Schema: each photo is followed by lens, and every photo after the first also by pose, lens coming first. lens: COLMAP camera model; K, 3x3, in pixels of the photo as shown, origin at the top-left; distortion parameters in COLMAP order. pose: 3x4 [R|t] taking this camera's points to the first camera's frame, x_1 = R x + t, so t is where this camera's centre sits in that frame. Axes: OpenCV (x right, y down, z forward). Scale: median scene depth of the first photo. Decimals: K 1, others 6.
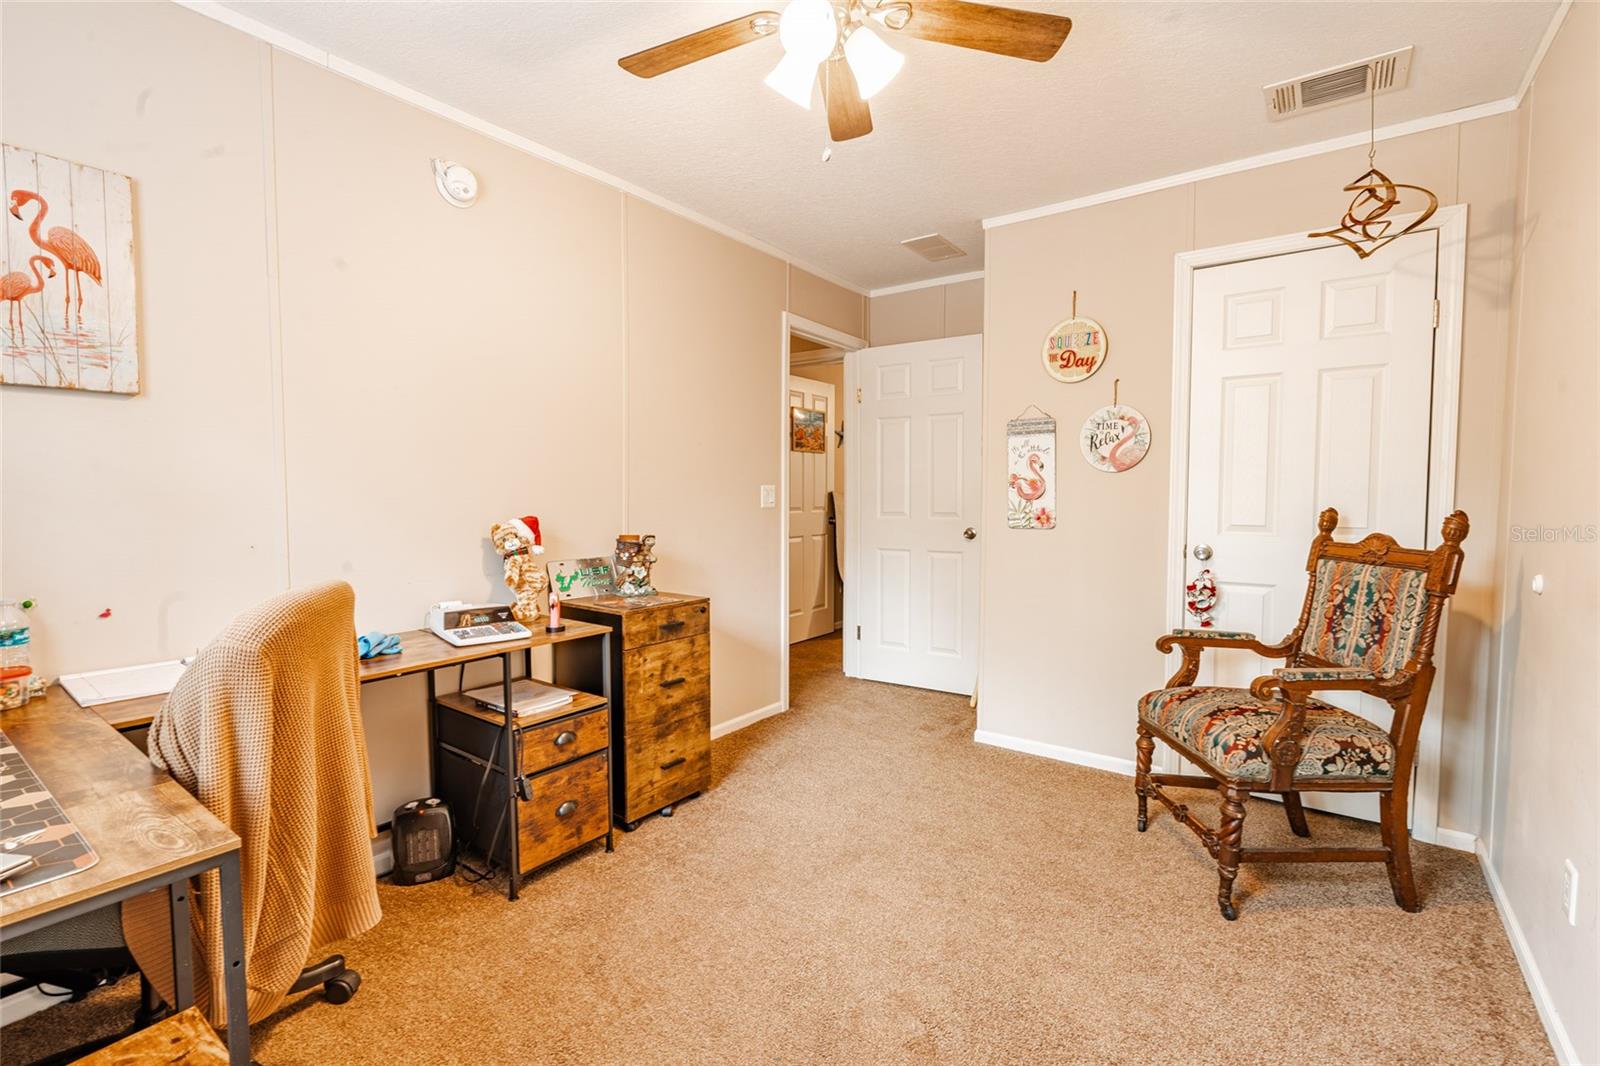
lens RADIAL K [[731.5, 0, 797.2], [0, 731.5, 529.2], [0, 0, 1]] dist [0.002635, 0.000366]
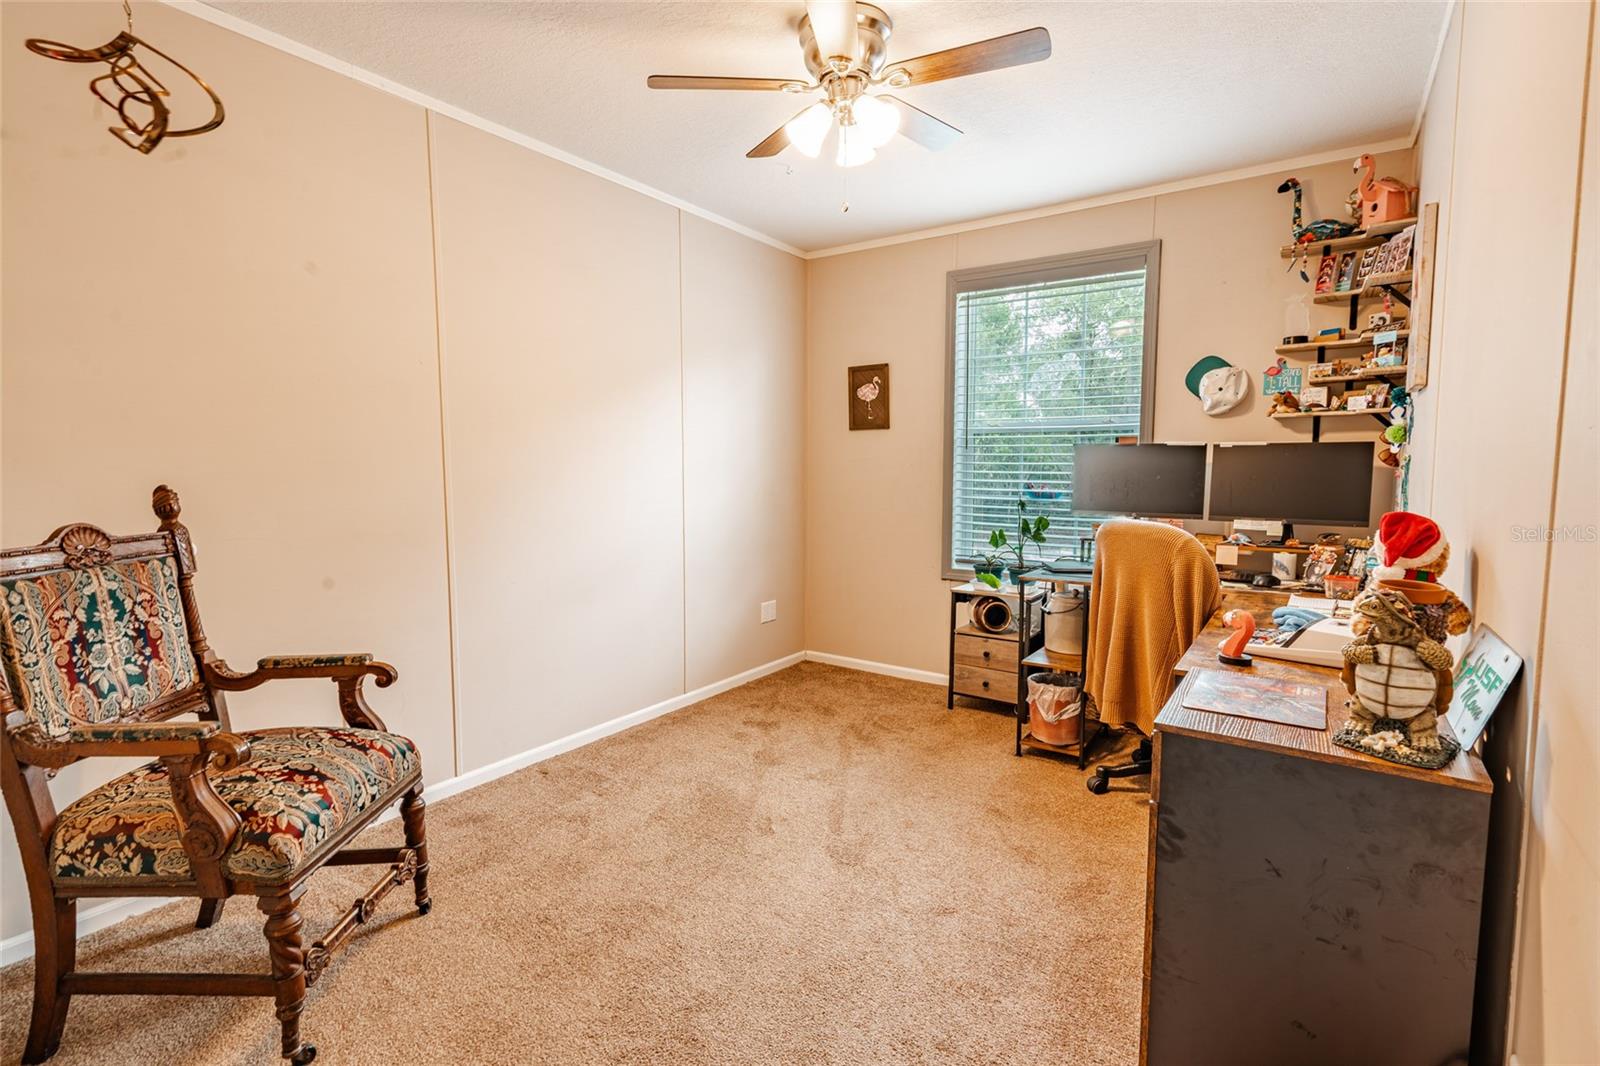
lens RADIAL K [[731.5, 0, 797.2], [0, 731.5, 529.2], [0, 0, 1]] dist [0.002635, 0.000366]
pose [[-0.999455, 0.005481, -0.032560, 0.119463], [0.000921, 0.990367, 0.138462, -0.087418], [0.033005, 0.138356, -0.989832, 1.729299]]
